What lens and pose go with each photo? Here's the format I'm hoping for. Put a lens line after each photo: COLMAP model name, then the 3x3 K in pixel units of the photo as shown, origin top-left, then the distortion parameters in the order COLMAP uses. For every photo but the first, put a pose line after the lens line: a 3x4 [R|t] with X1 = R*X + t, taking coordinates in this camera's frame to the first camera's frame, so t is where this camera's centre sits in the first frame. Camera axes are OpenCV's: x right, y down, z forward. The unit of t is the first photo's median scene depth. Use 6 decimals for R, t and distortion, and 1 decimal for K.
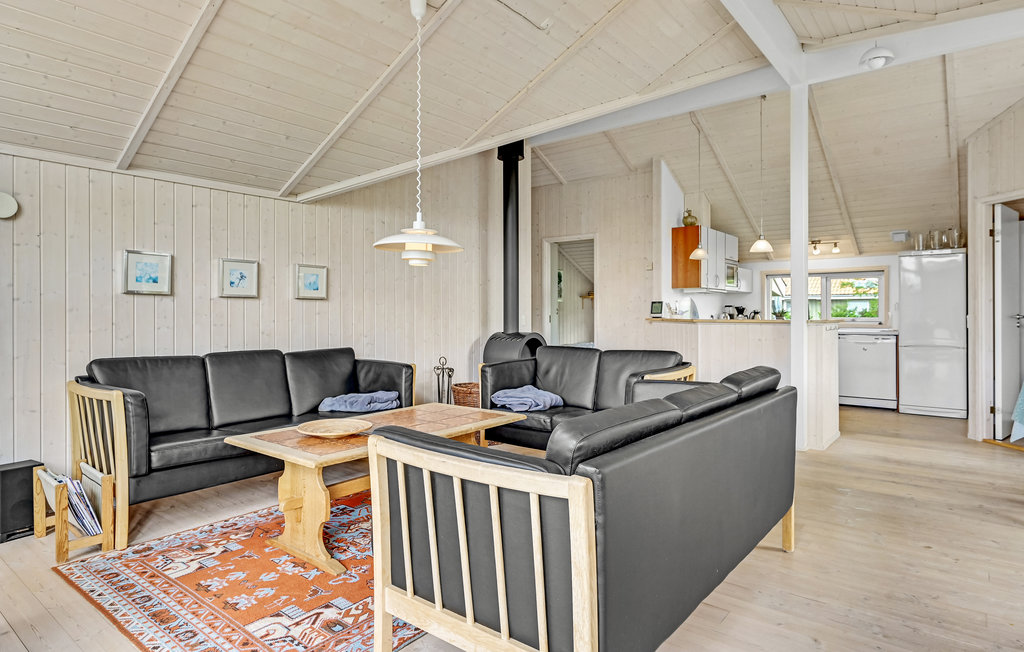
lens RADIAL K [[566.6, 0, 514.3], [0, 566.6, 317.6], [0, 0, 1]] dist [-0.002500, -0.000246]
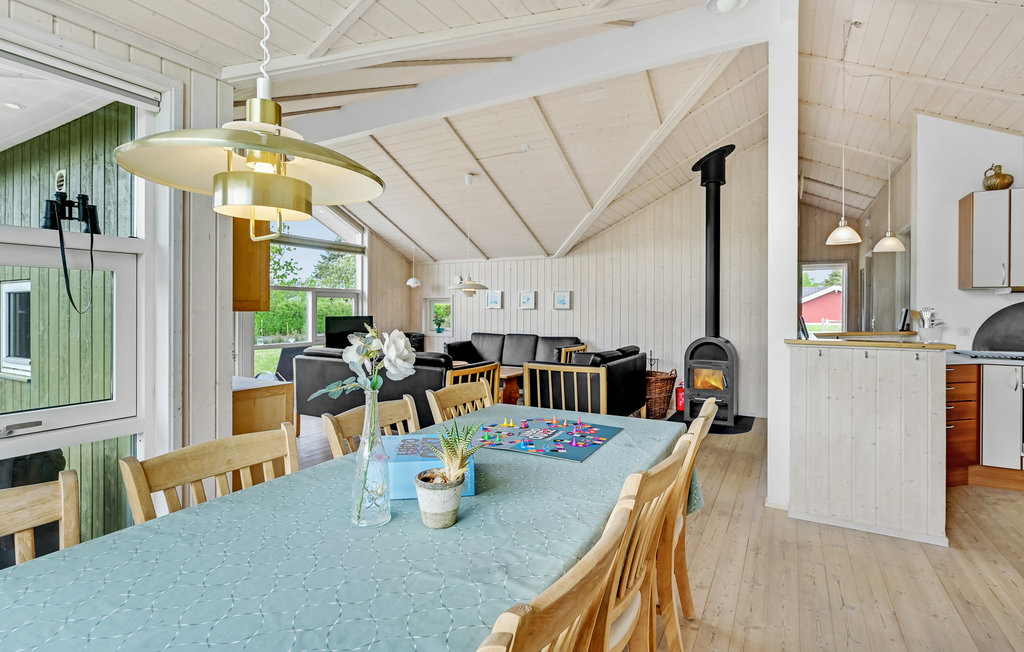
lens RADIAL K [[496.8, 0, 516.2], [0, 496.8, 313.1], [0, 0, 1]] dist [0.002899, 0.001338]
pose [[0.158832, 0.005237, -0.987292, 0.808519], [-0.009655, 0.999946, 0.003751, -0.020905], [0.987258, 0.008937, 0.158874, 0.388227]]
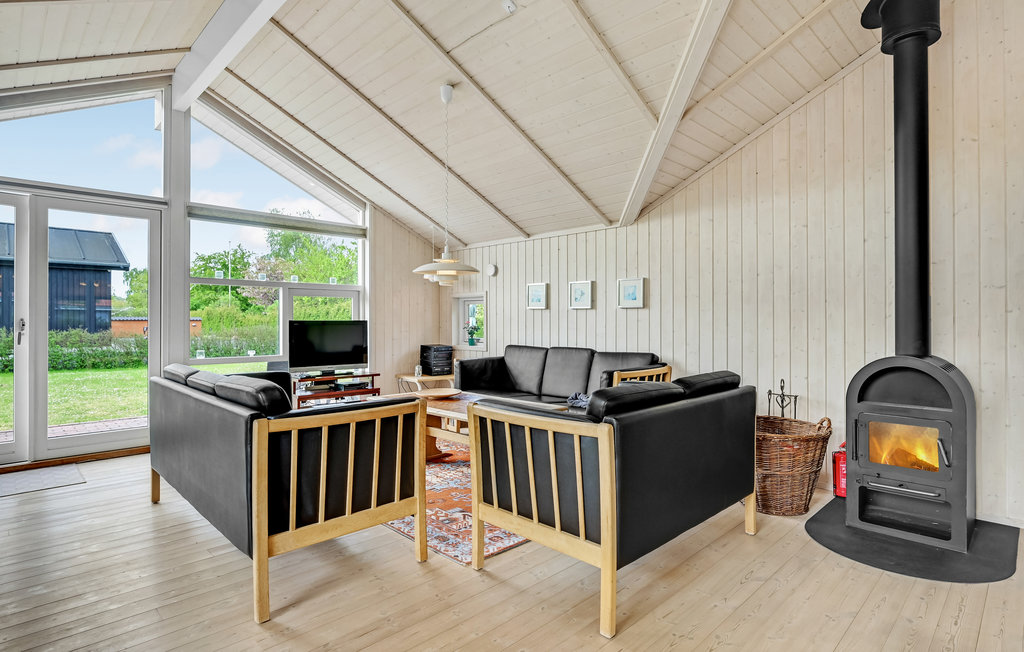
lens RADIAL K [[528.0, 0, 511.9], [0, 528.0, 322.1], [0, 0, 1]] dist [-0.010161, 0.000747]
pose [[-0.125052, -0.002984, -0.992146, 0.486798], [-0.006491, 0.999977, -0.002189, -0.004706], [0.992129, 0.006167, -0.125068, 0.585512]]
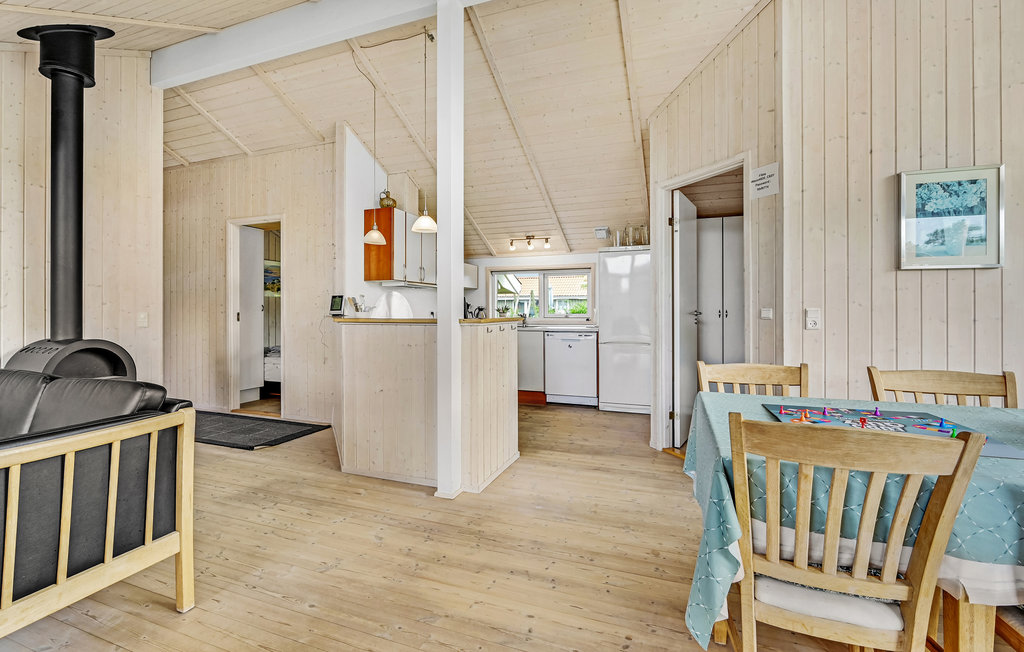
lens RADIAL K [[443.2, 0, 508.5], [0, 443.2, 316.4], [0, 0, 1]] dist [-0.015086, 0.000447]
pose [[0.951694, -0.005218, 0.307003, 0.286959], [0.003099, 0.999968, 0.007388, -0.002184], [-0.307031, -0.006080, 0.951680, 0.306449]]
